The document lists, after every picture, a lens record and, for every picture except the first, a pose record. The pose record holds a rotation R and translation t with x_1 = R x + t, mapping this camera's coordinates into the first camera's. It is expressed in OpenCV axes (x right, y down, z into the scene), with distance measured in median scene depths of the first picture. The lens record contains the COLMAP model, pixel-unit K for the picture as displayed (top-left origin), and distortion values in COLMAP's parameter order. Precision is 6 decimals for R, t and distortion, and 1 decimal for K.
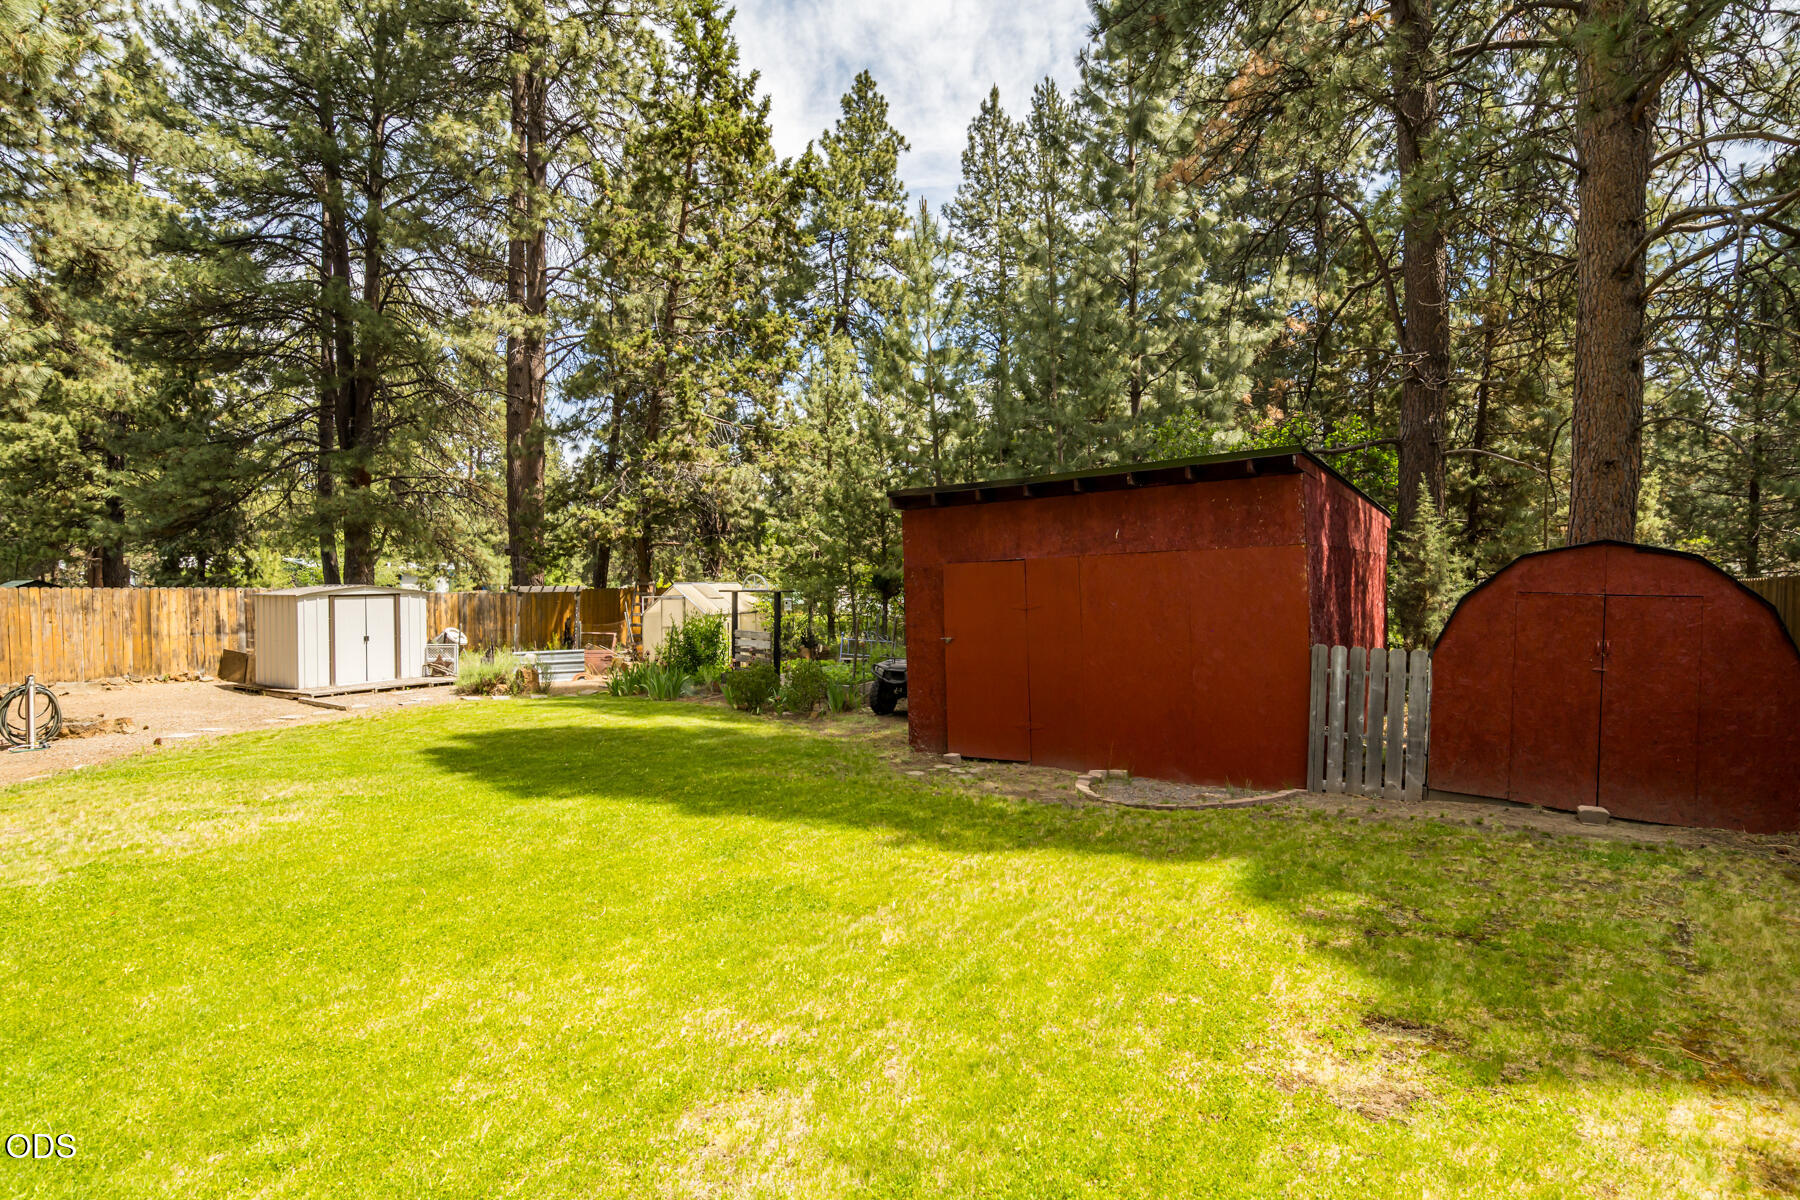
lens RADIAL K [[947.0, 0, 908.0], [0, 947.0, 597.3], [0, 0, 1]] dist [-0.018608, 0.006964]
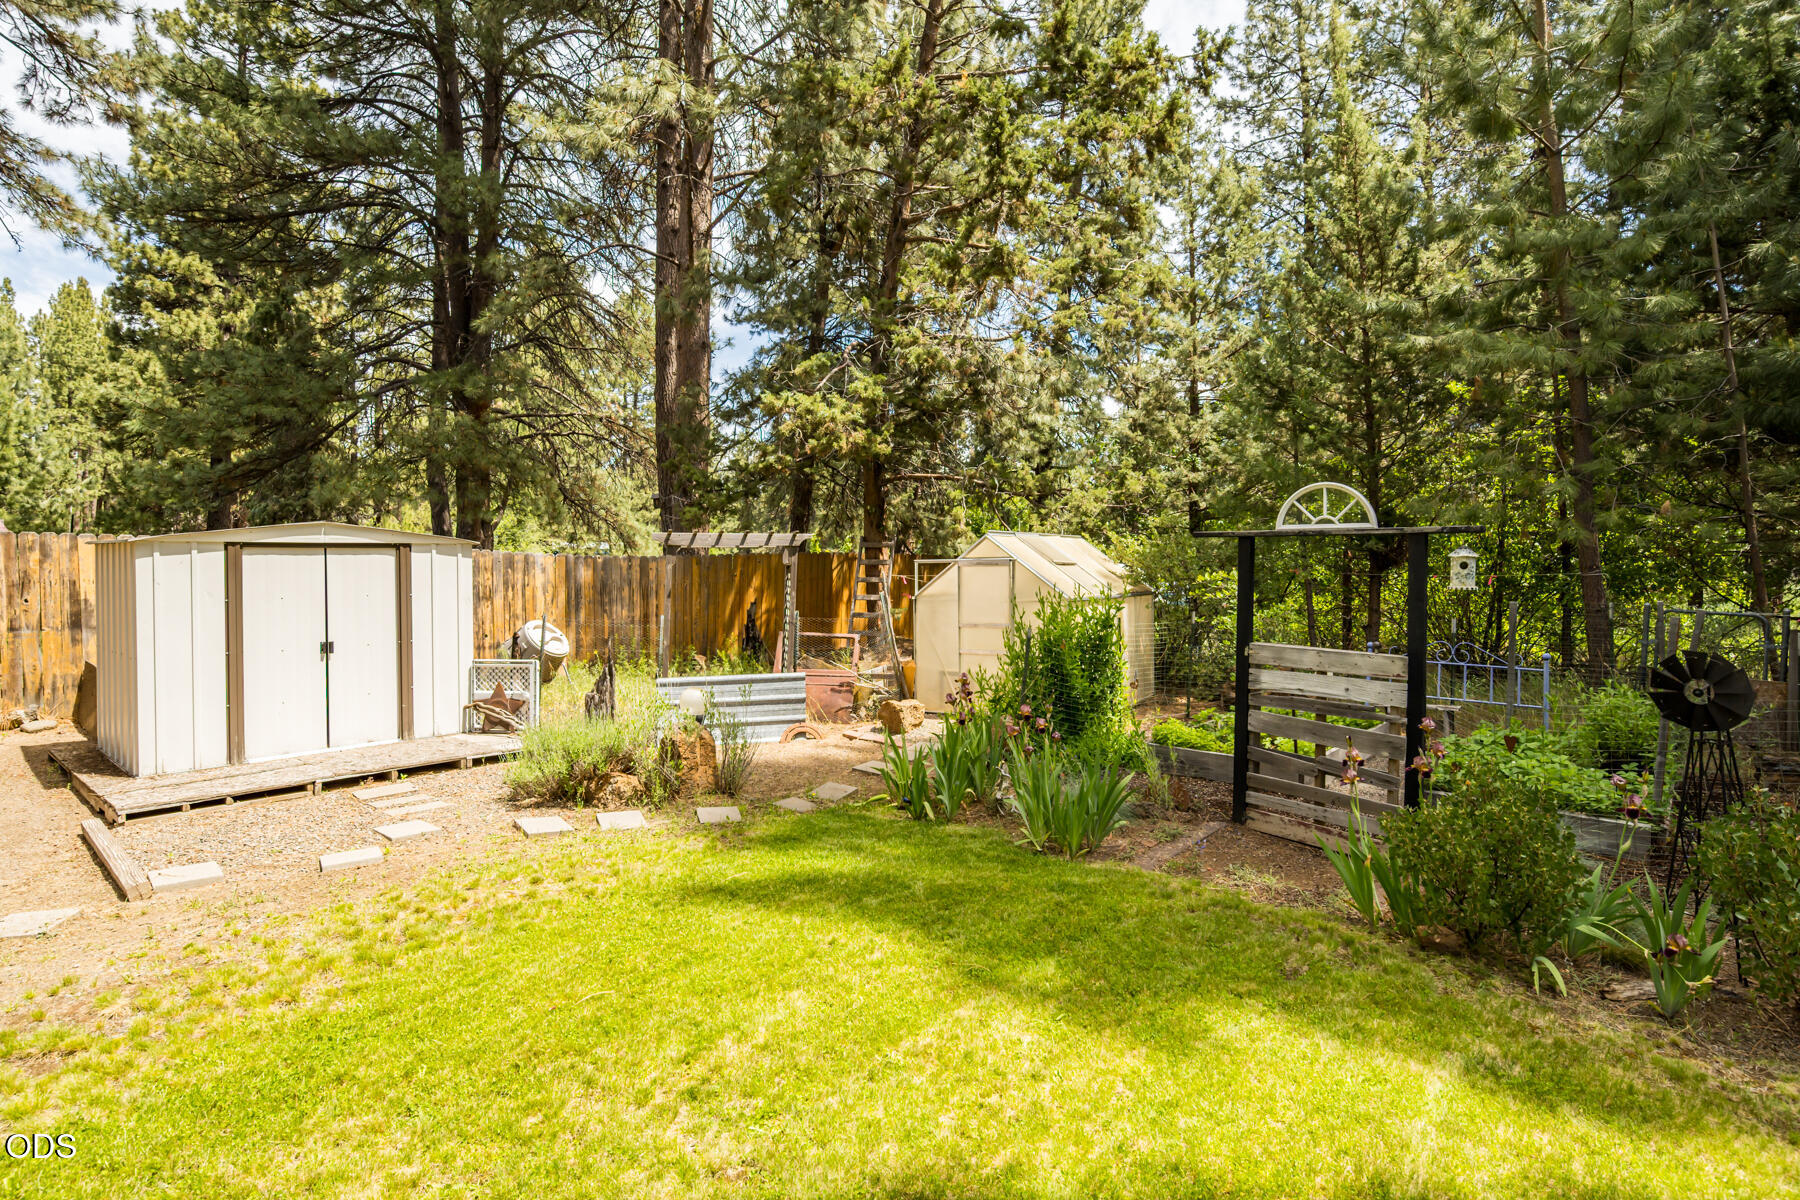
lens RADIAL K [[947.0, 0, 895.5], [0, 947.0, 601.4], [0, 0, 1]] dist [-0.018608, 0.006964]
pose [[0.987189, 0.010047, -0.159238, -0.207082], [-0.006774, 0.999755, 0.021078, 0.009861], [0.159411, -0.019729, 0.987015, 0.506879]]
